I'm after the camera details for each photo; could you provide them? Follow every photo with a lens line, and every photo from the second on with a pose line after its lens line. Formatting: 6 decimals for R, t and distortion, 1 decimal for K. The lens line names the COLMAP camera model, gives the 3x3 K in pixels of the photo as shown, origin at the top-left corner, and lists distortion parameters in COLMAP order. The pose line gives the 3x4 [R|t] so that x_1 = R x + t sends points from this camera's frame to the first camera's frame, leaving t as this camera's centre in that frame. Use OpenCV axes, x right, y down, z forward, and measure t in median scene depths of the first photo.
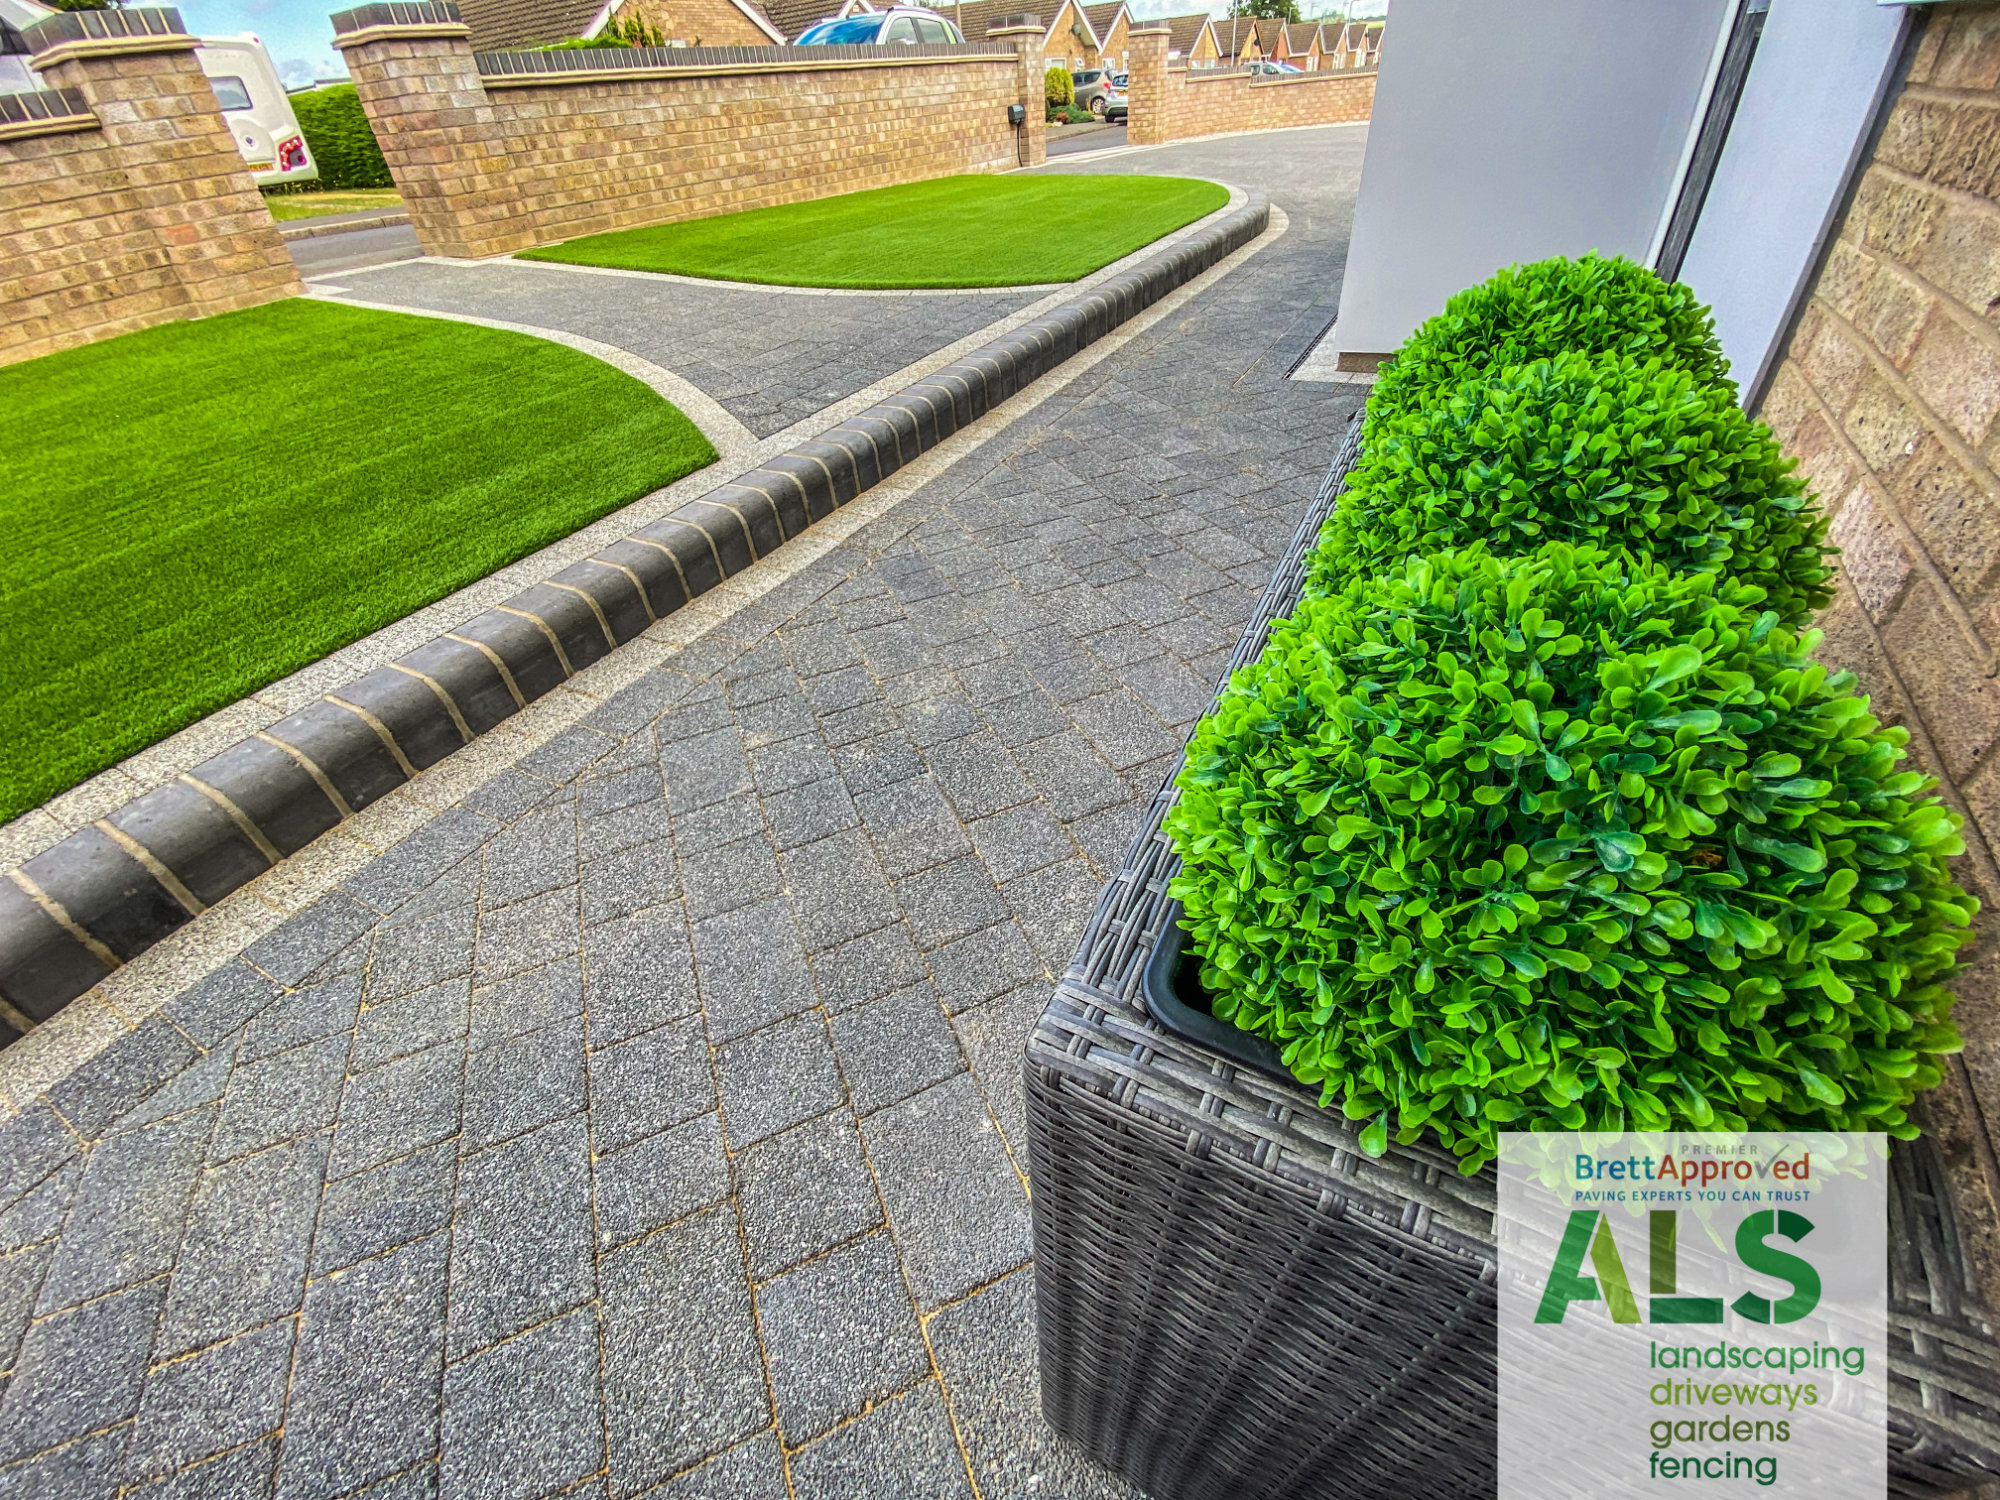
lens RADIAL K [[816.1, 0, 1003.0], [0, 816.1, 747.9], [0, 0, 1]] dist [0.013006, -0.016842]
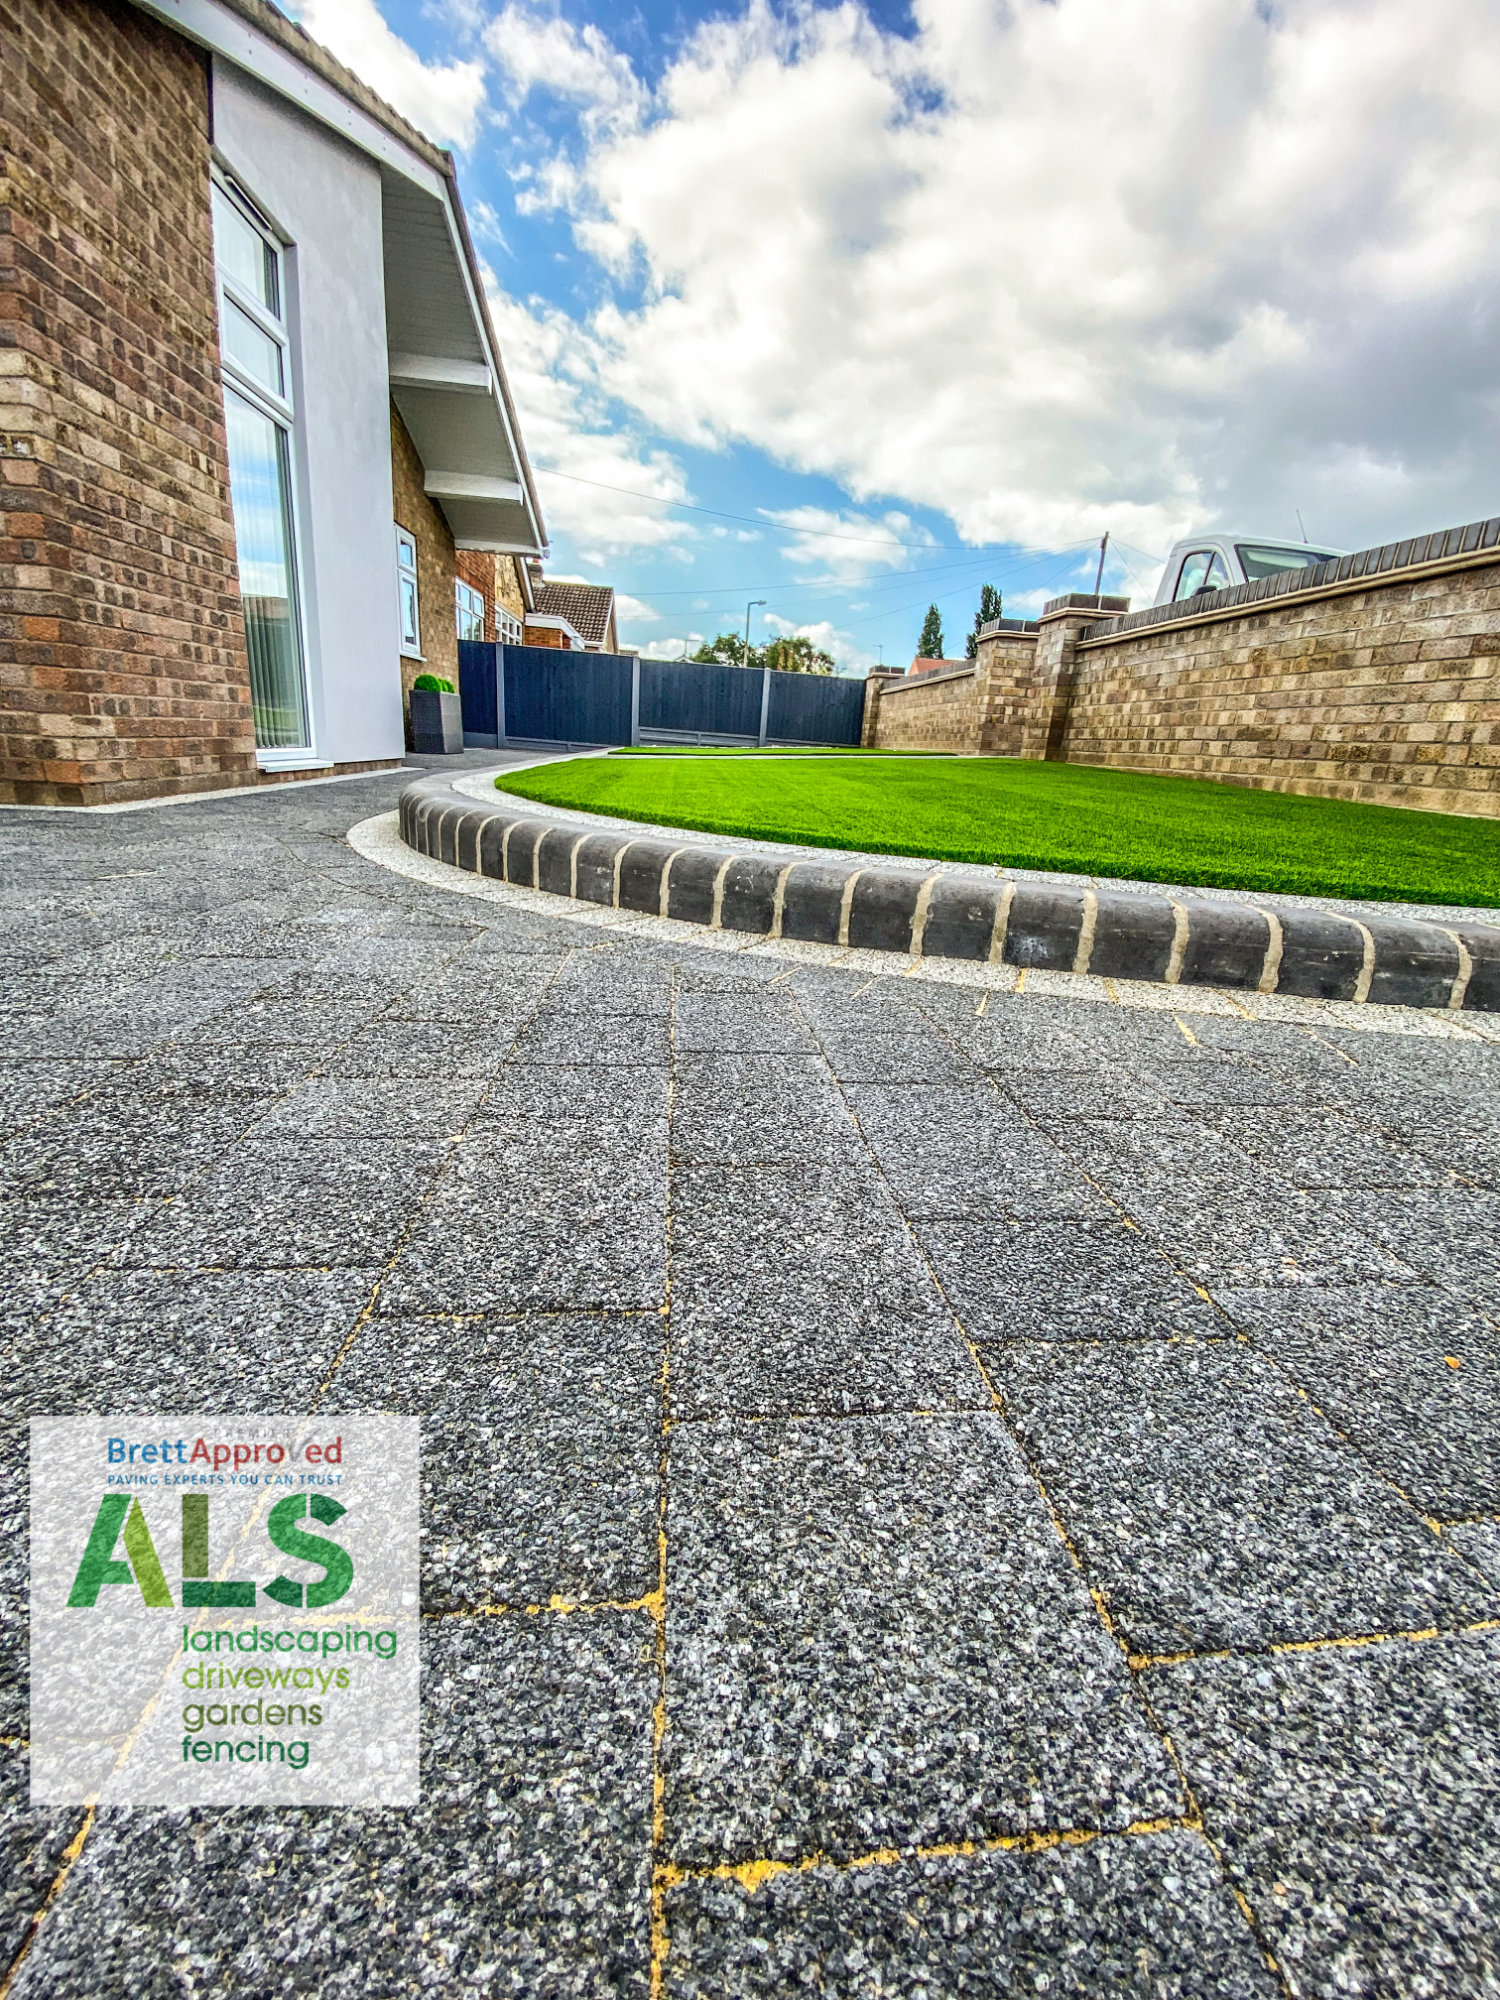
lens RADIAL K [[816.1, 0, 750.0], [0, 816.1, 1000.0], [0, 0, 1]] dist [0.013006, -0.016842]
pose [[-0.844663, 0.176435, -0.505387, 0.409960], [-0.340331, 0.551739, 0.761419, -1.001835], [0.413182, 0.815141, -0.405987, 1.341140]]
